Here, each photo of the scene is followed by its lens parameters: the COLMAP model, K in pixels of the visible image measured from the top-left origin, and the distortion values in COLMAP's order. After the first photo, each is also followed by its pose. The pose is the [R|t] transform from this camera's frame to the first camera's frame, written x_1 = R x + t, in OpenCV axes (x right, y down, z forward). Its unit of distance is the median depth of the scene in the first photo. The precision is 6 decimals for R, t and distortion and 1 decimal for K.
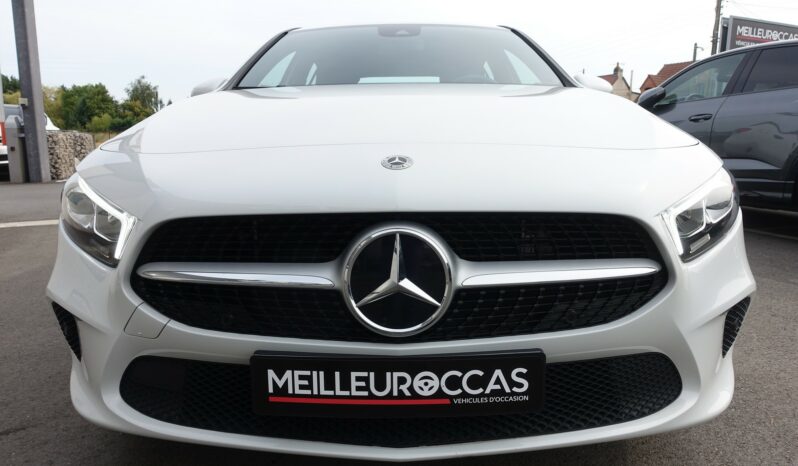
lens RADIAL K [[549.0, 0, 398.7], [0, 549.0, 235.7], [0, 0, 1]] dist [-0.008542, 0.005880]
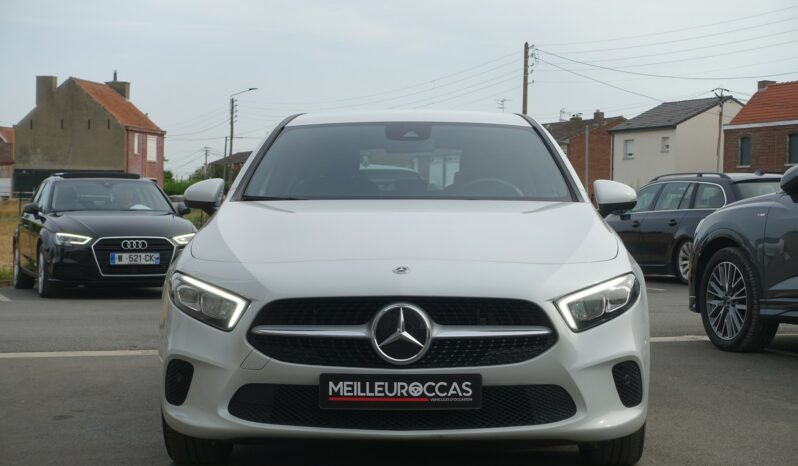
lens RADIAL K [[1571.6, 0, 395.9], [0, 1571.6, 229.7], [0, 0, 1]] dist [0.091428, 0.000000]
pose [[0.999855, 0.010966, -0.013050, 0.046262], [-0.012929, 0.986821, -0.161299, 0.590995], [0.011110, 0.161445, 0.986819, -4.282266]]
